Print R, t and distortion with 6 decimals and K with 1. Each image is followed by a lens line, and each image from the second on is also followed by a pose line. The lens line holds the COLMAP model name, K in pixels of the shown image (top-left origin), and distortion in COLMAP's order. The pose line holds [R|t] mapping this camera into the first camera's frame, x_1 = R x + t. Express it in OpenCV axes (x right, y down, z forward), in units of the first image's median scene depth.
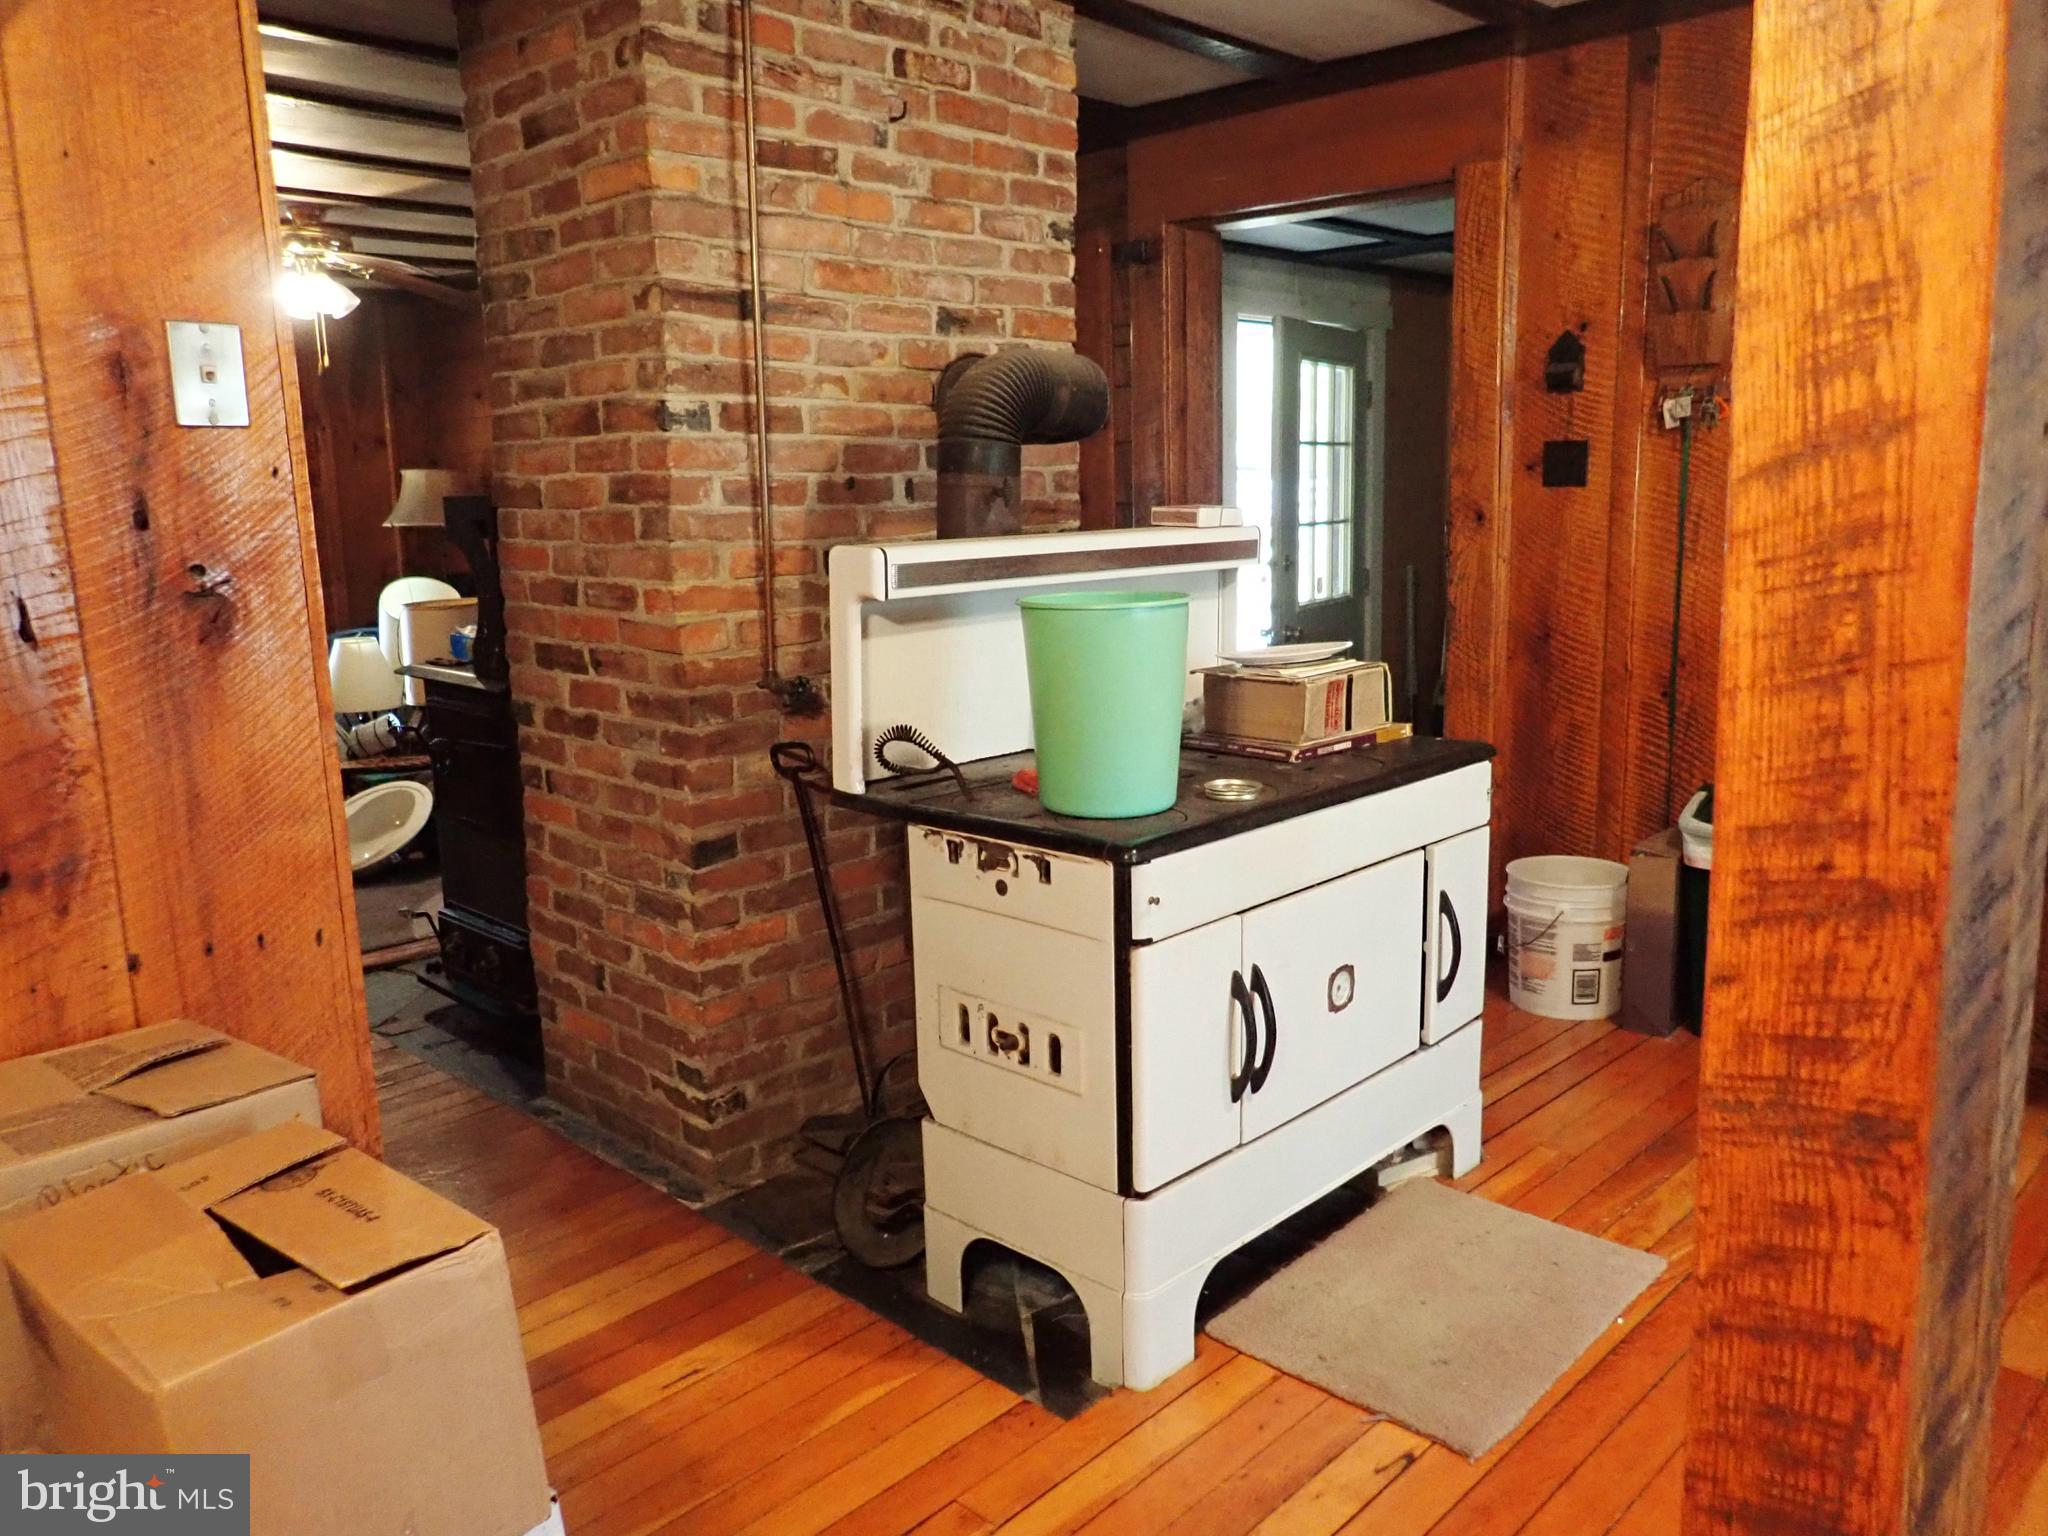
lens RADIAL K [[1518.6, 0, 1023.4], [0, 1518.6, 760.6], [0, 0, 1]] dist [0.008637, -0.014349]
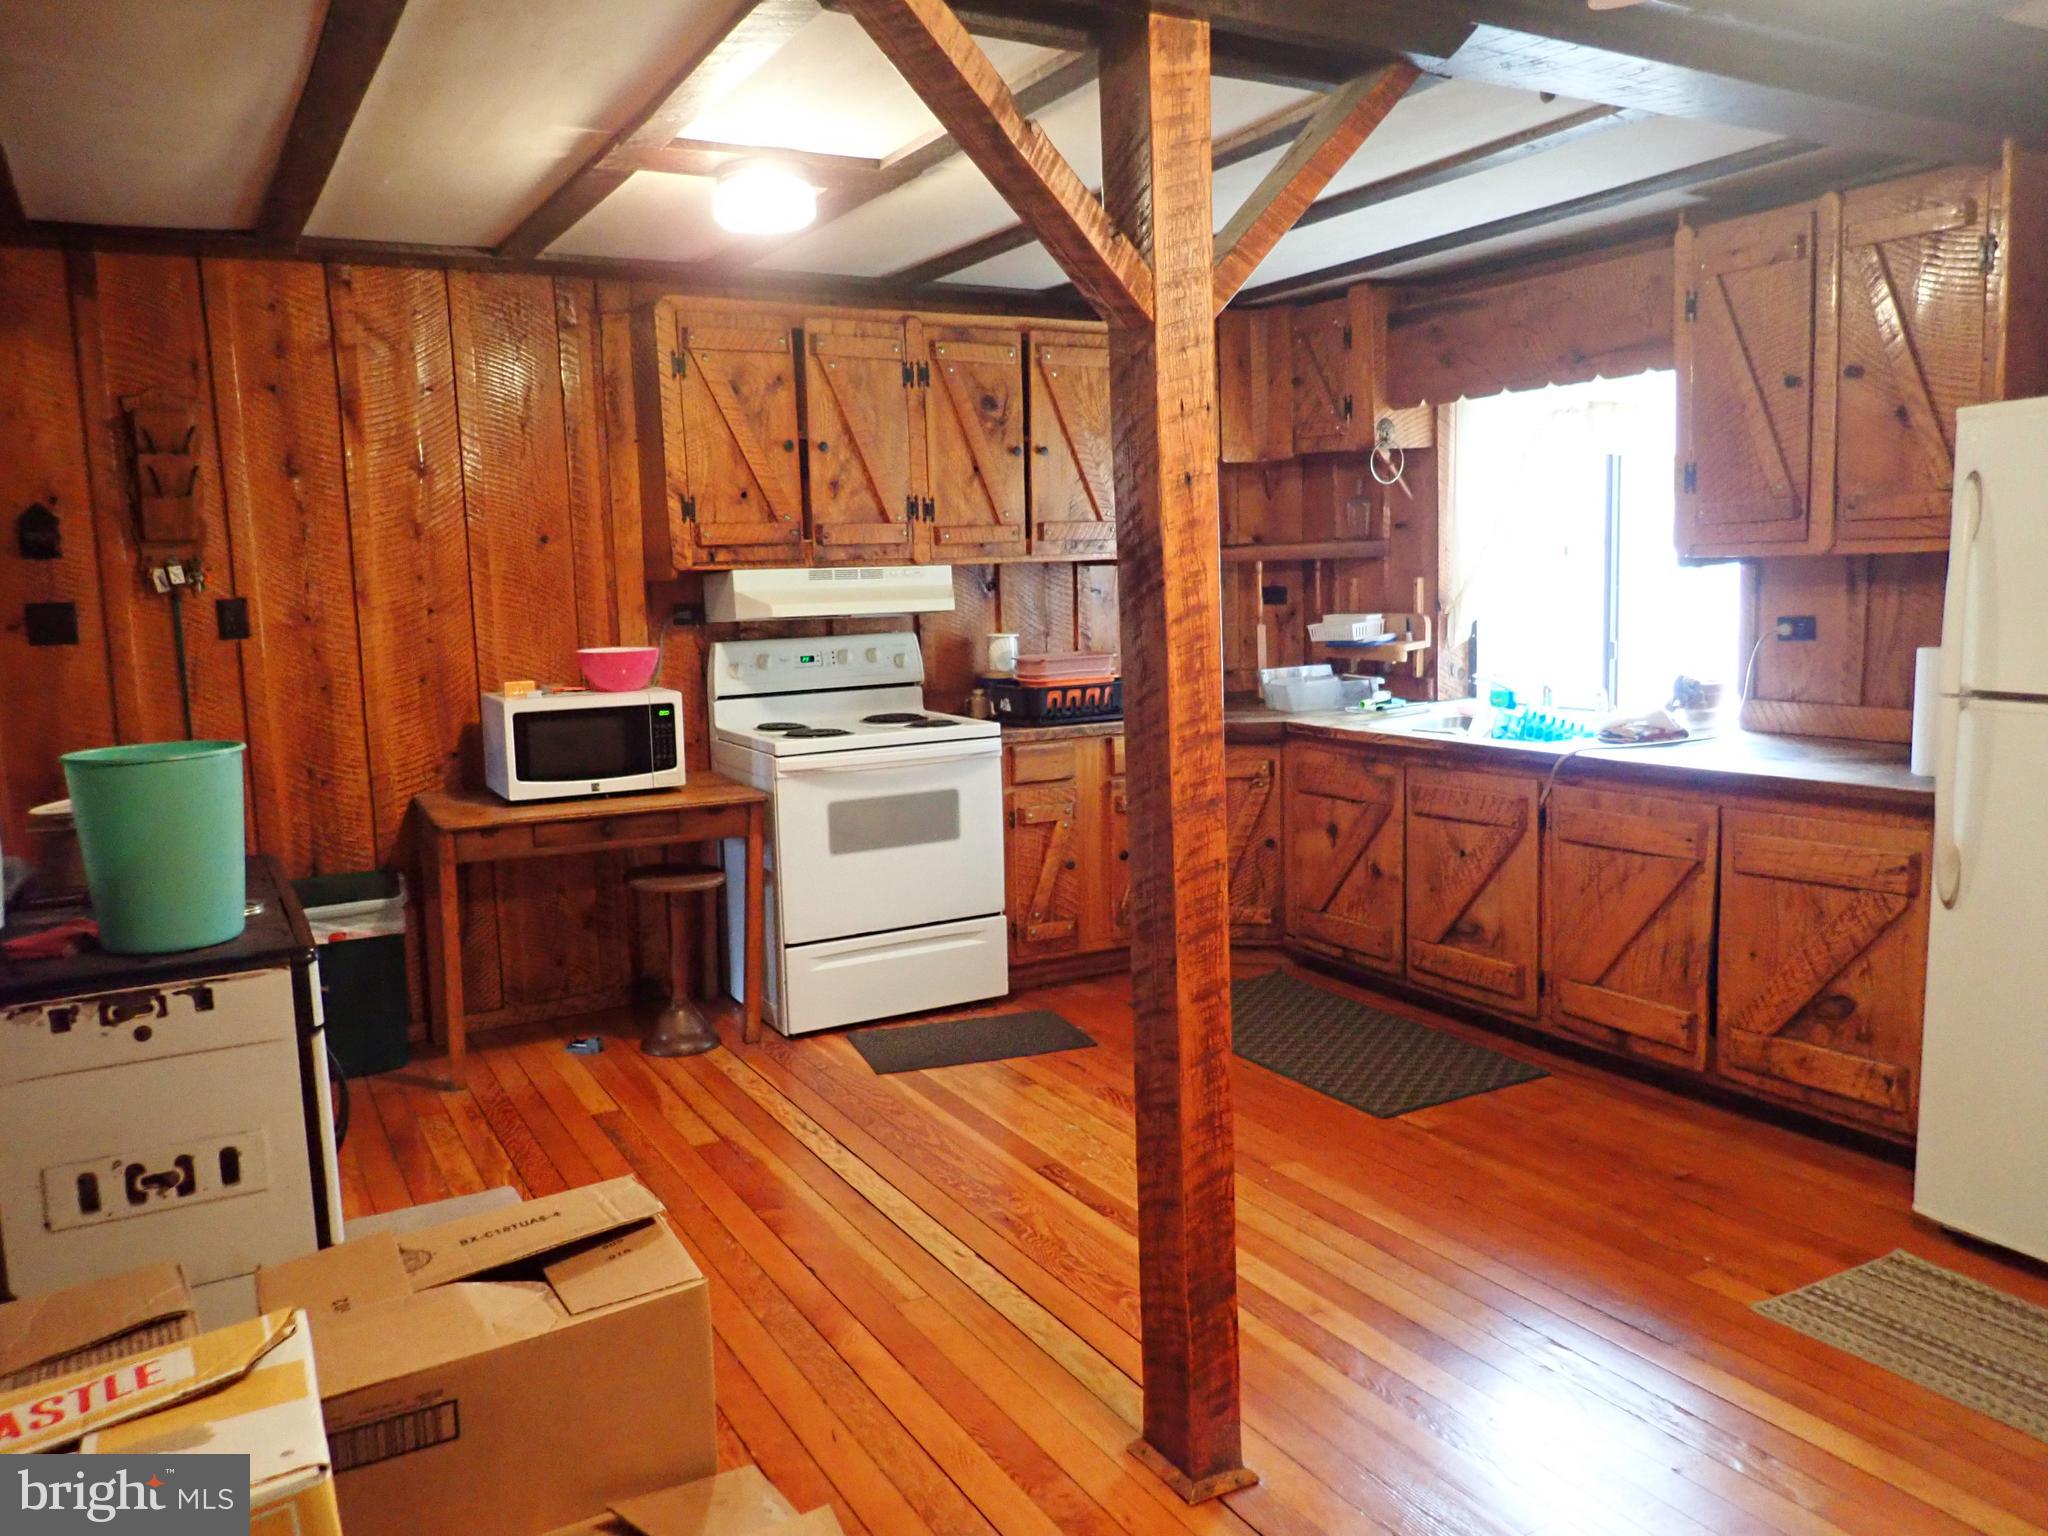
lens RADIAL K [[1518.6, 0, 998.7], [0, 1518.6, 762.0], [0, 0, 1]] dist [0.008637, -0.014349]
pose [[0.284230, -0.104705, 0.953022, -0.813041], [0.196443, 0.979290, 0.049004, -0.033838], [-0.938415, 0.173287, 0.298912, 0.107562]]
